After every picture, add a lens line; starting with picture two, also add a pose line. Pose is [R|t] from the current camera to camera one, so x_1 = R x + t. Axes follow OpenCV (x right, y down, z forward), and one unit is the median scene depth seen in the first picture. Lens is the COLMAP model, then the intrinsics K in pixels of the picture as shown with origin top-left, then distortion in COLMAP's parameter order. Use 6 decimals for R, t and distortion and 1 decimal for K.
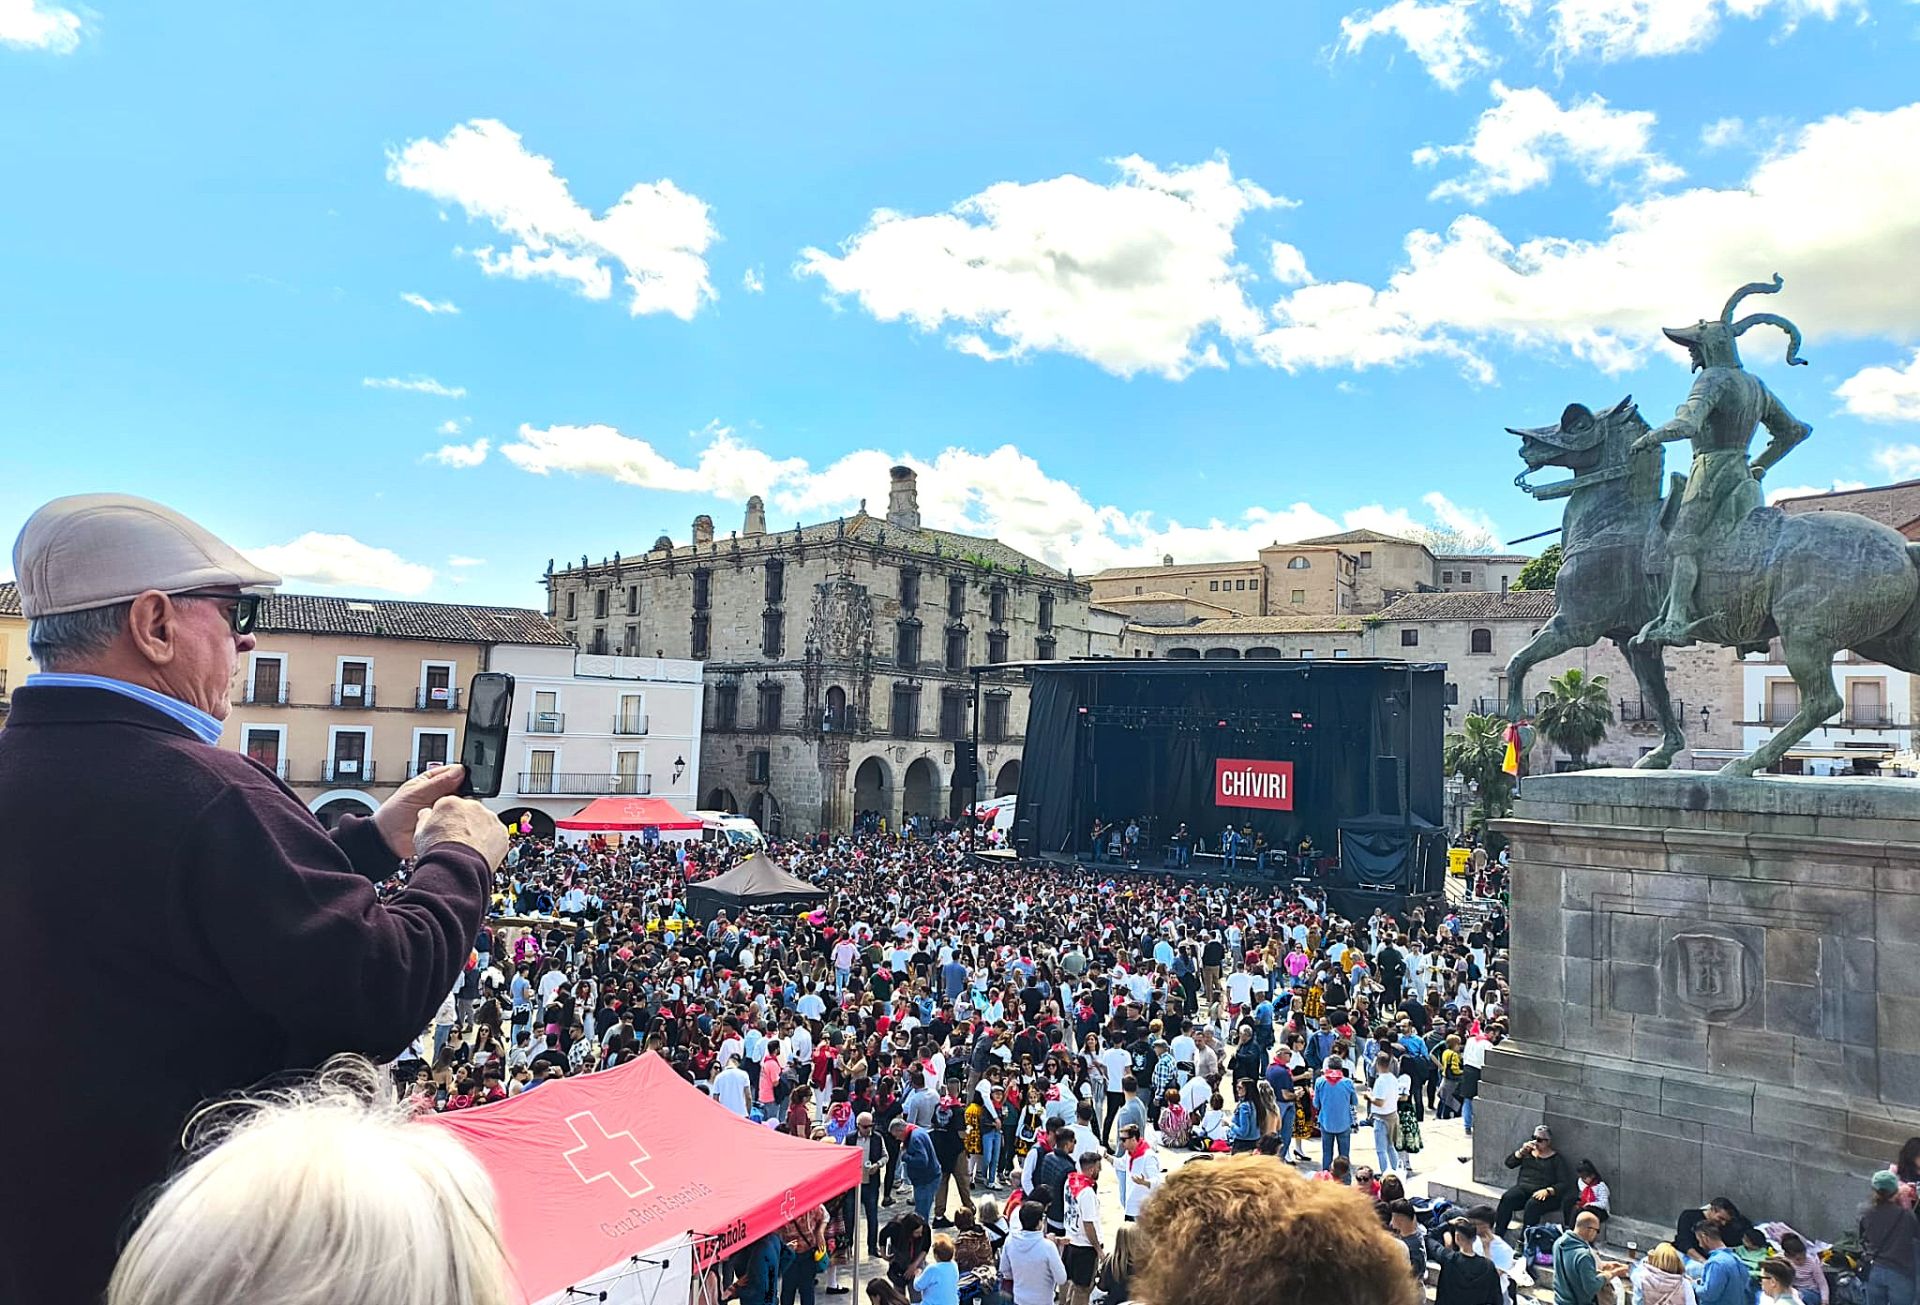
lens RADIAL K [[1394.9, 0, 960.0], [0, 1394.9, 652.5], [0, 0, 1]] dist [0.043710, -0.001334]
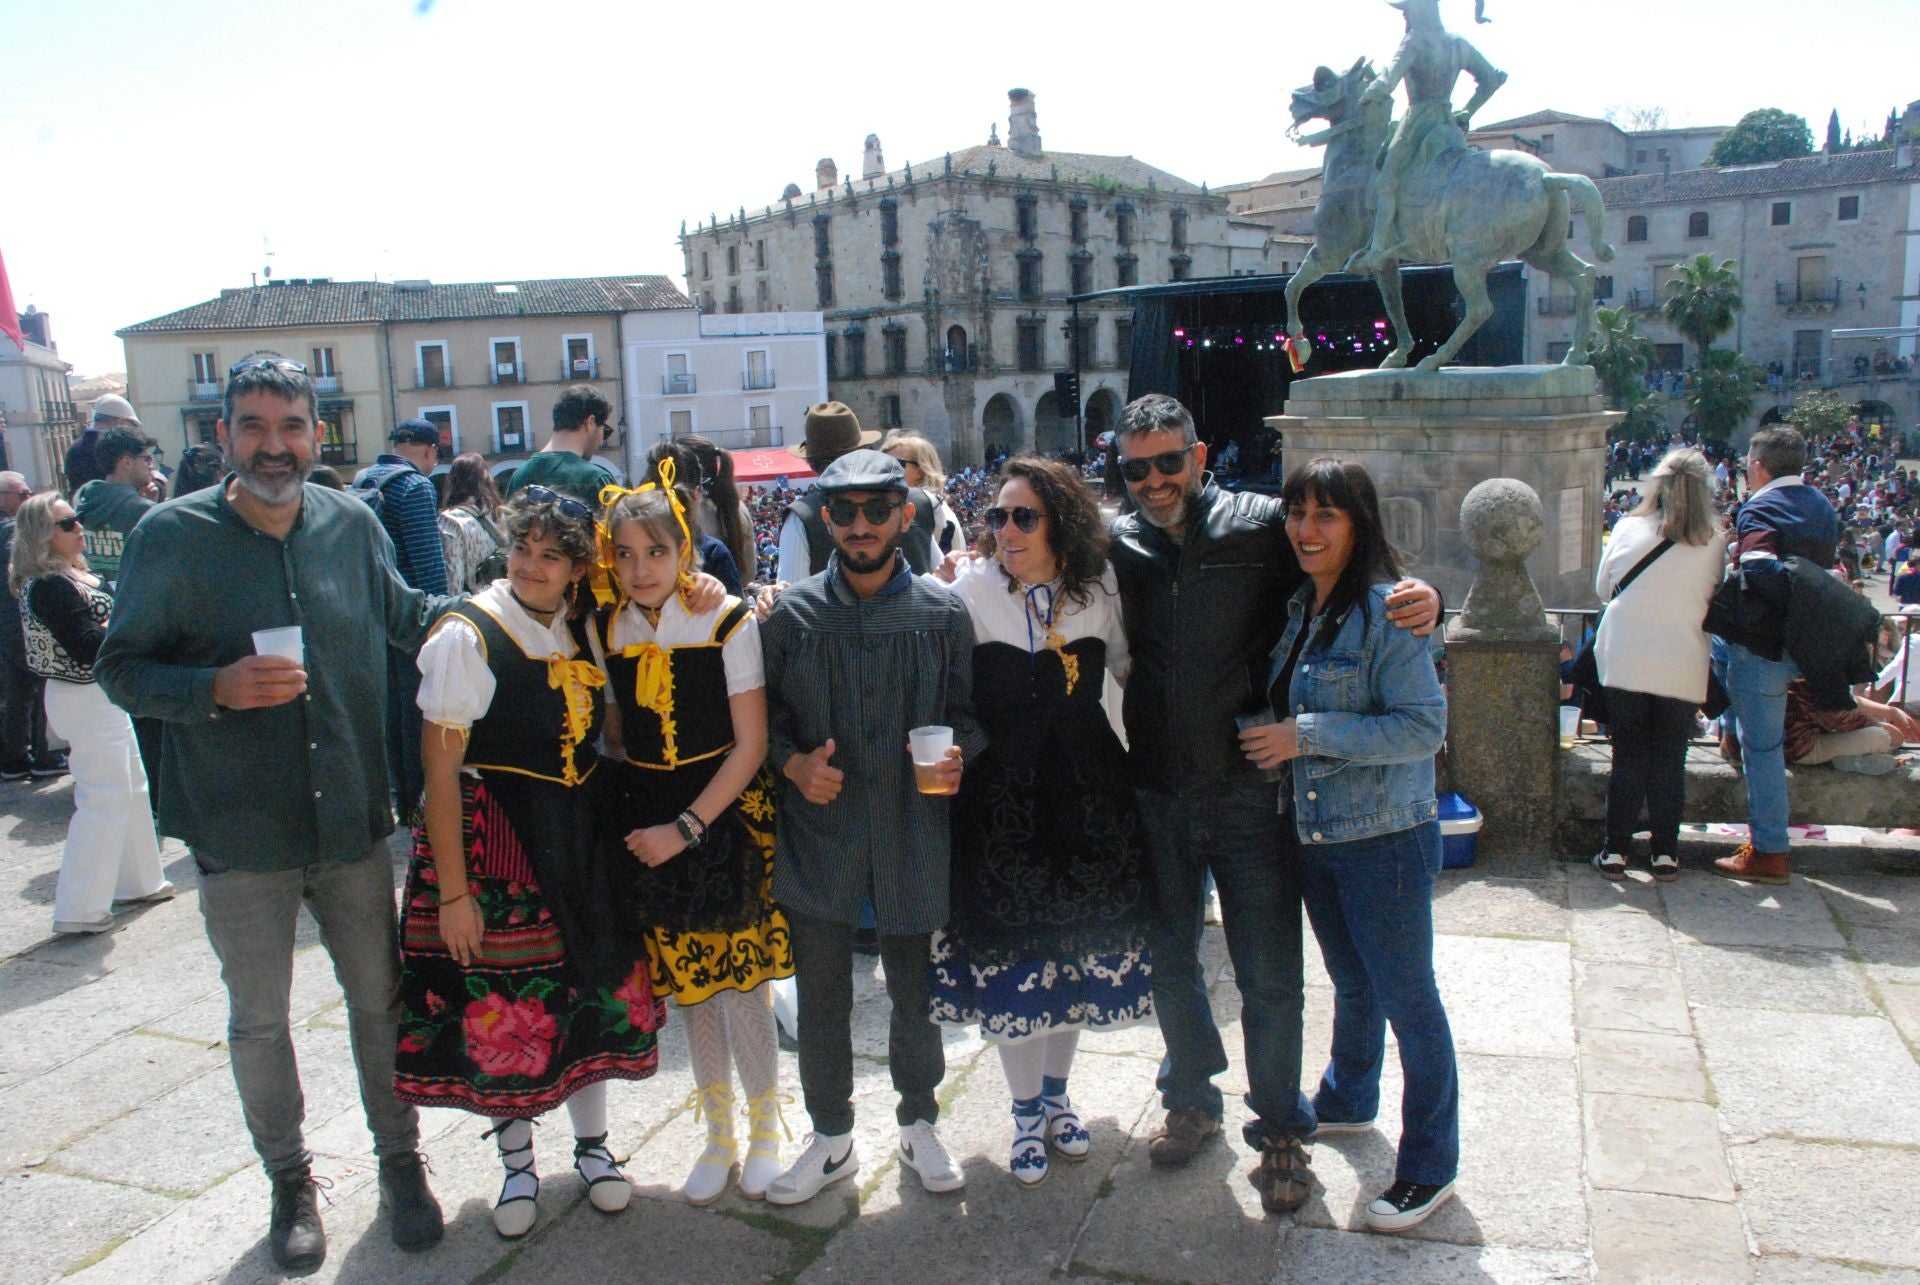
lens RADIAL K [[1510.8, 0, 960.0], [0, 1510.8, 642.5], [0, 0, 1]] dist [-0.159949, 0.127989]
pose [[0.986332, -0.045350, -0.158407, 0.070966], [0.081723, 0.969441, 0.231314, -0.003669], [0.143076, -0.241098, 0.959896, -0.080740]]
